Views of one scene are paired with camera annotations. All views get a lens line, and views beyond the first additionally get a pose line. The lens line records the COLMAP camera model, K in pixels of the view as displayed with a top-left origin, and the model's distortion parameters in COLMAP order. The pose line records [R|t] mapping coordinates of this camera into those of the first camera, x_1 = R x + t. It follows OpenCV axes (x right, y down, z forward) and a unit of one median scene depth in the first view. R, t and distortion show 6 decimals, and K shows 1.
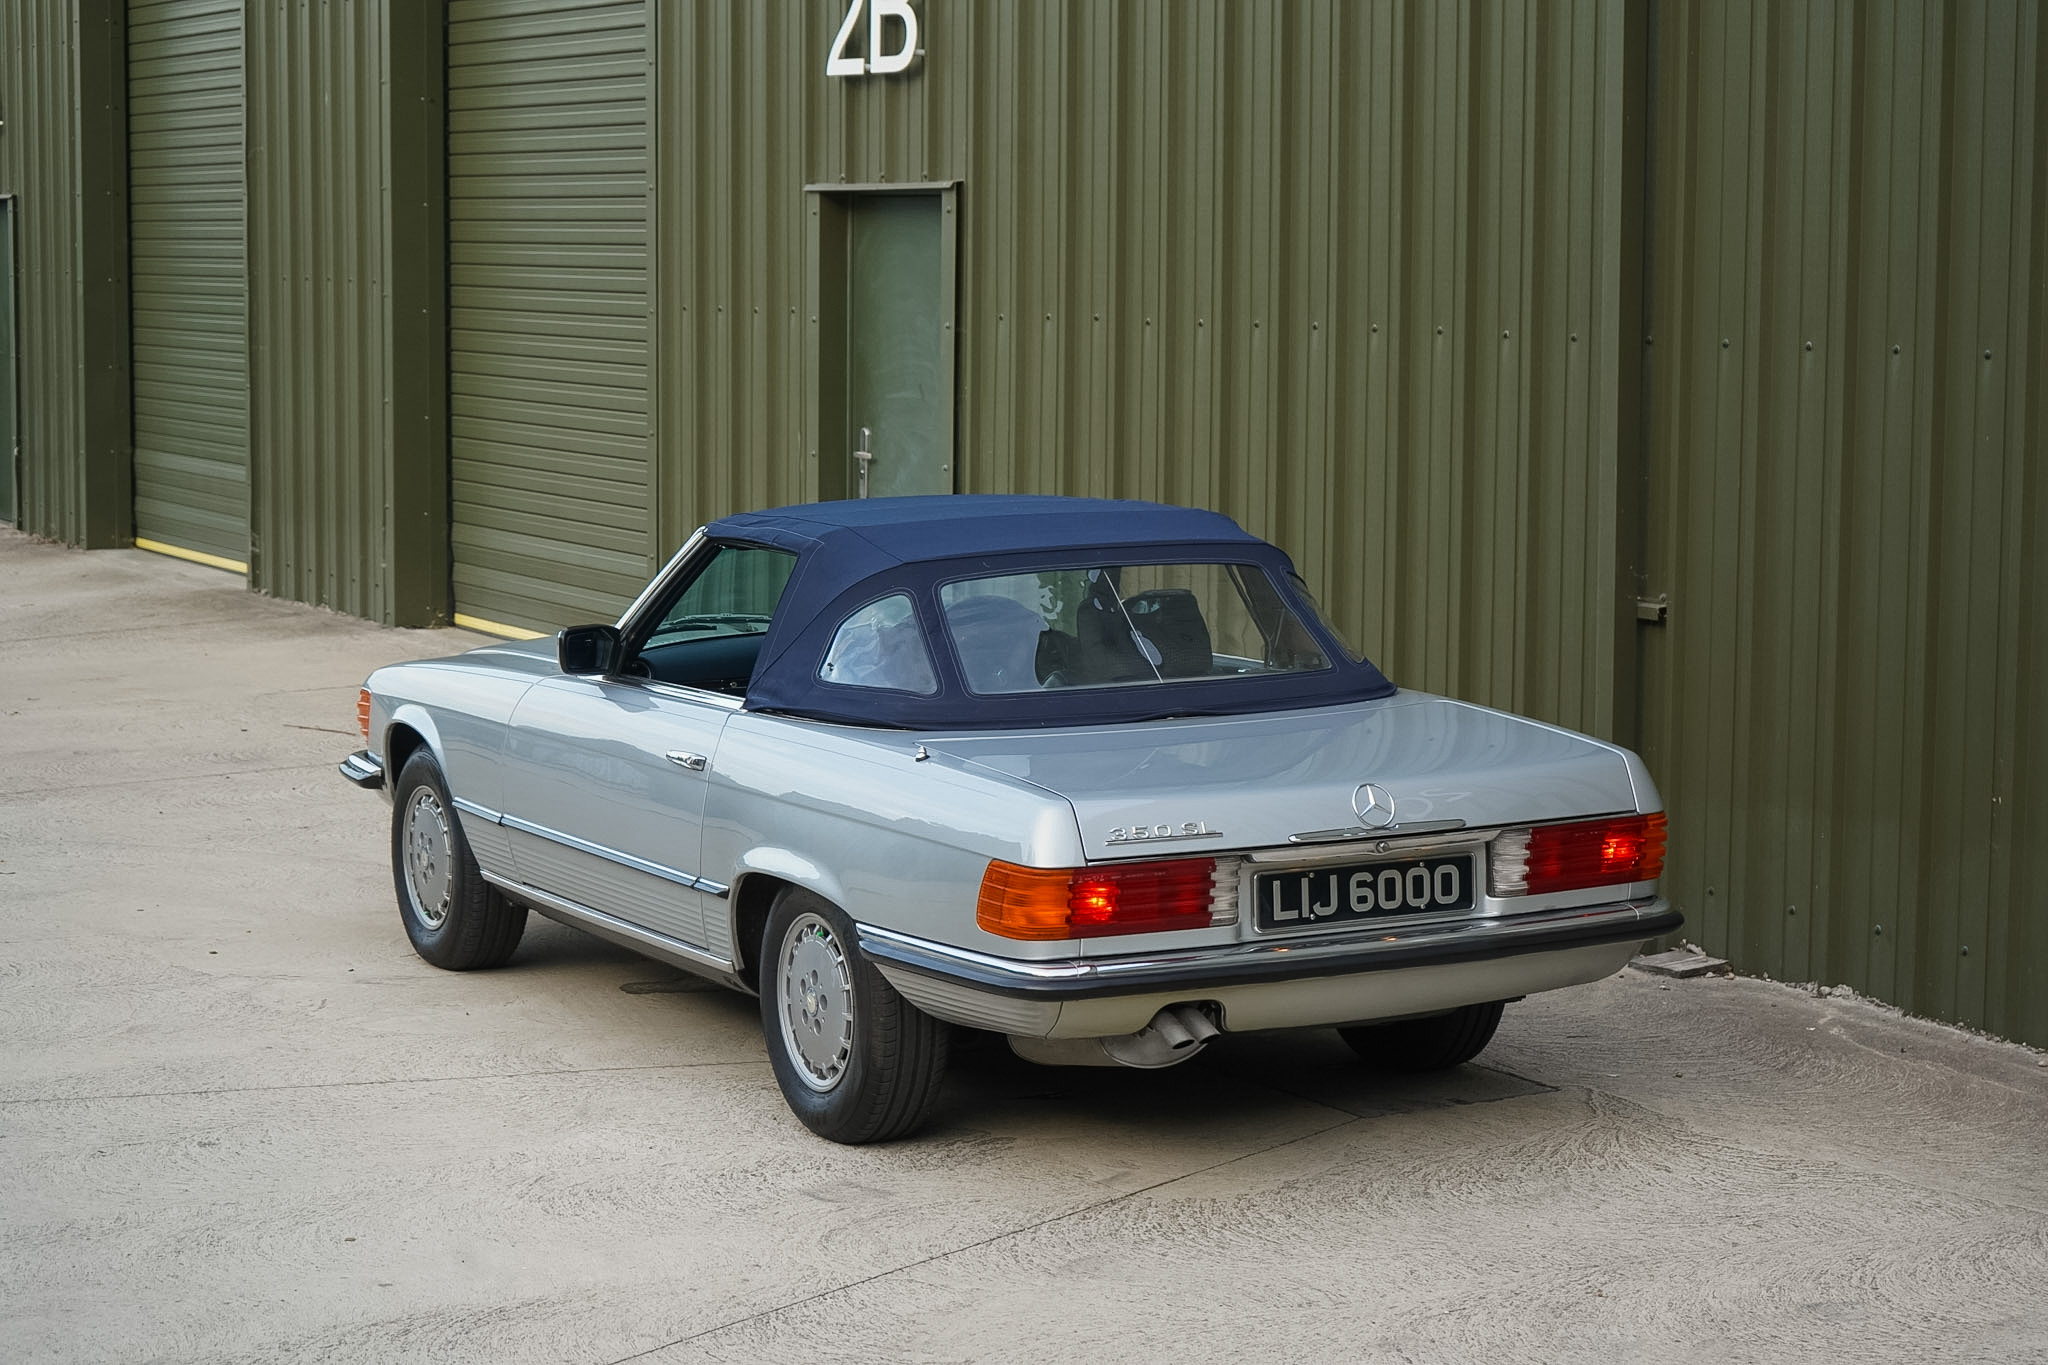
lens RADIAL K [[4301.1, 0, 1022.9], [0, 4301.1, 671.0], [0, 0, 1]] dist [-0.073312, 0.000000]
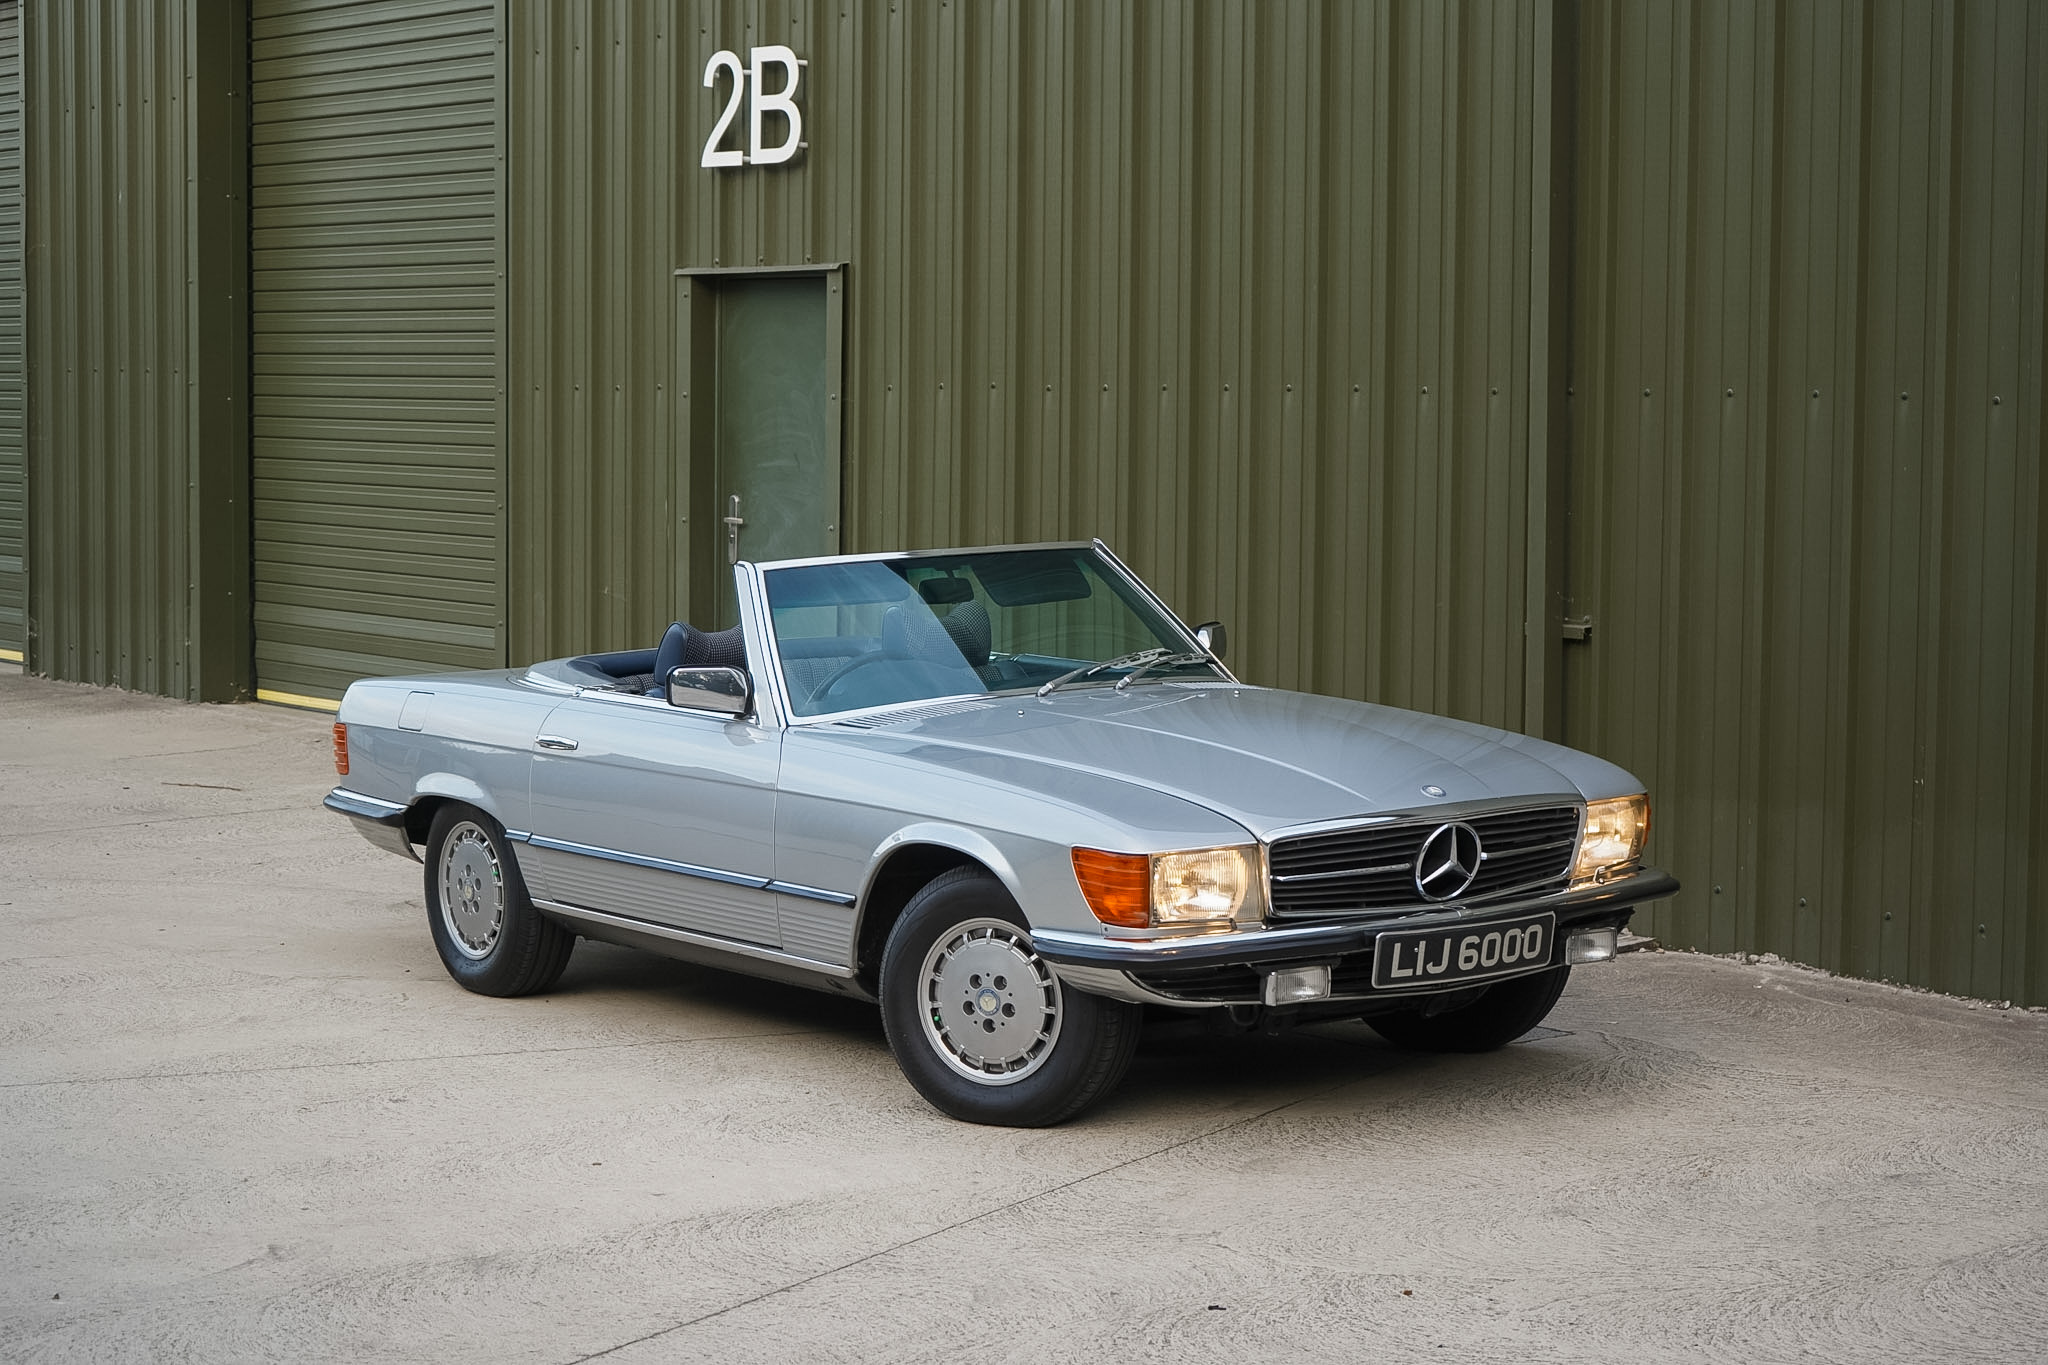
lens RADIAL K [[4301.1, 0, 1022.7], [0, 4301.1, 688.6], [0, 0, 1]] dist [-0.073312, 0.000000]
pose [[0.992077, -0.008436, 0.125348, -0.105679], [0.011893, 0.999569, -0.026852, 0.022500], [-0.125068, 0.028130, 0.991749, -0.075749]]
